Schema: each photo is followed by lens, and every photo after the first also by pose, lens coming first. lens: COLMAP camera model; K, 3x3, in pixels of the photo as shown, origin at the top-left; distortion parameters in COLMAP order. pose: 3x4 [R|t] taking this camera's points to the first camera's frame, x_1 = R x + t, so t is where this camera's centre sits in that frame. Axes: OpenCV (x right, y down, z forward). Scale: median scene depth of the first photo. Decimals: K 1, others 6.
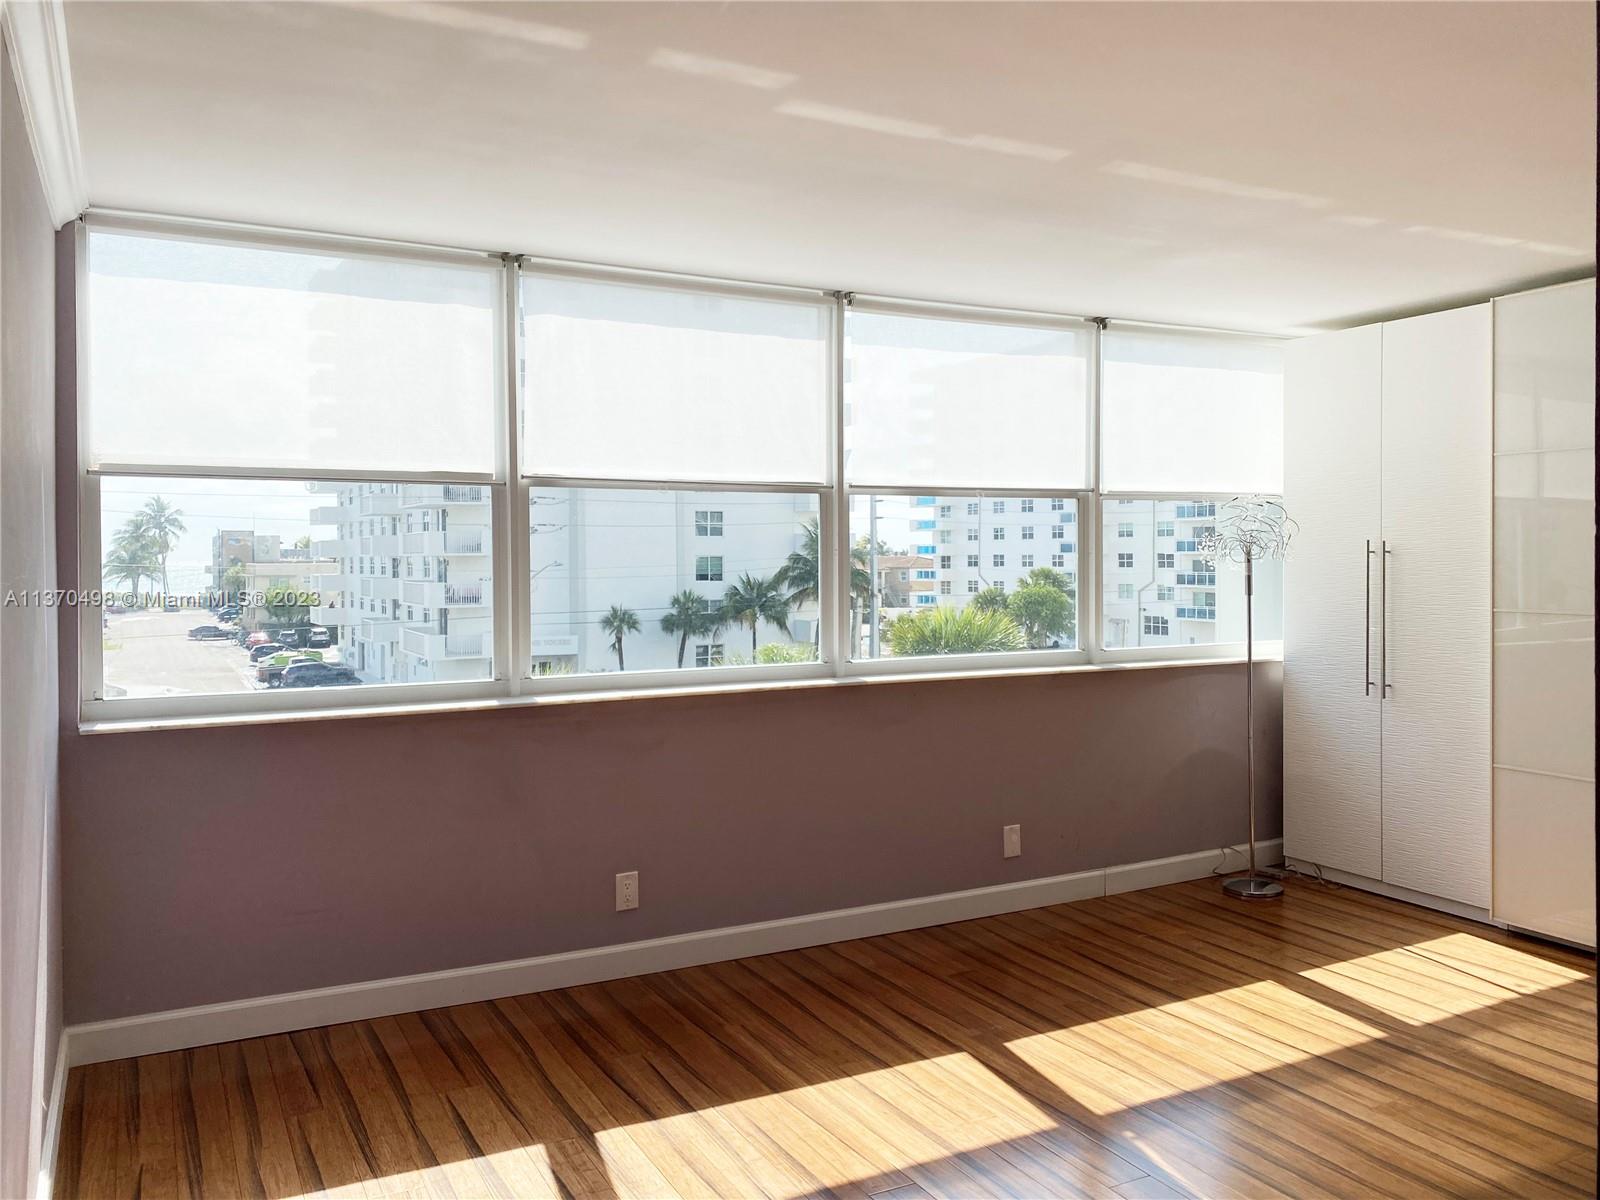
lens RADIAL K [[1258.3, 0, 802.4], [0, 1258.3, 576.9], [0, 0, 1]] dist [0.027724, -0.007646]
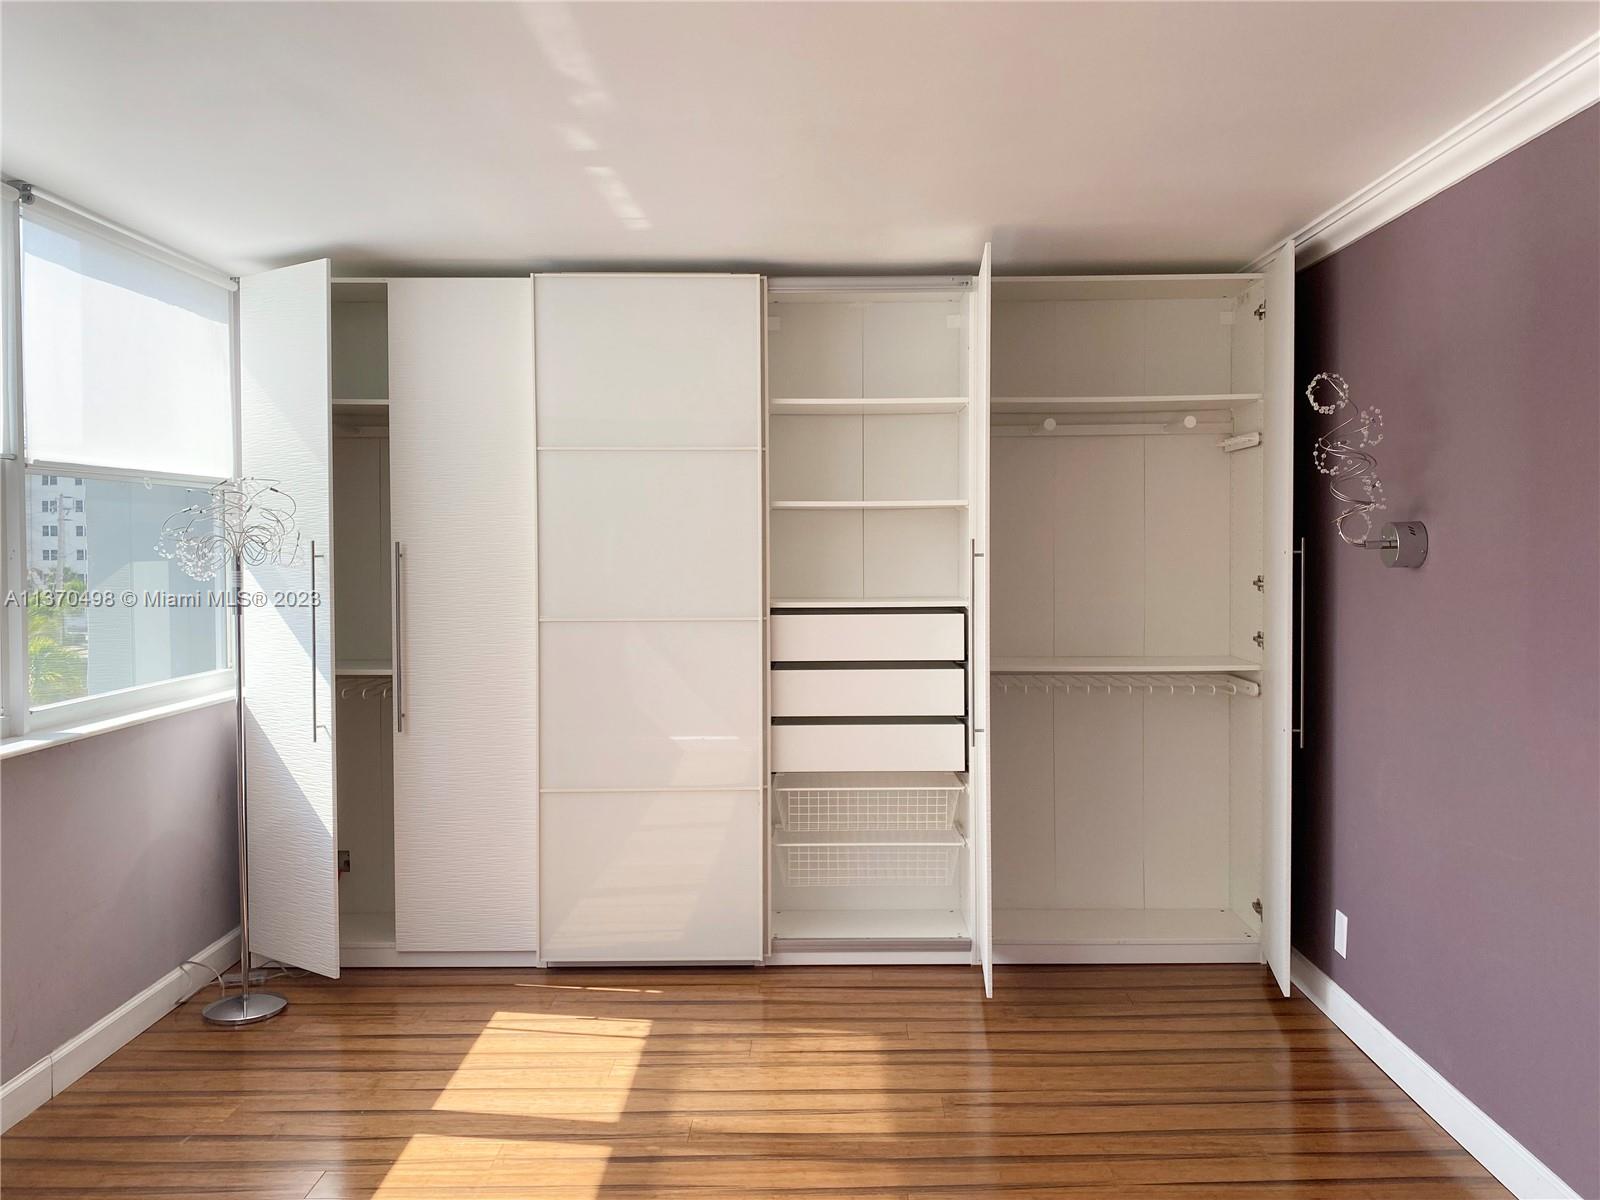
lens RADIAL K [[1258.3, 0, 802.4], [0, 1258.3, 576.9], [0, 0, 1]] dist [0.027724, -0.007646]
pose [[0.480631, -0.014413, 0.876804, -0.161555], [0.017702, 0.999821, 0.006732, -0.007715], [-0.876744, 0.012285, 0.480800, 0.426160]]
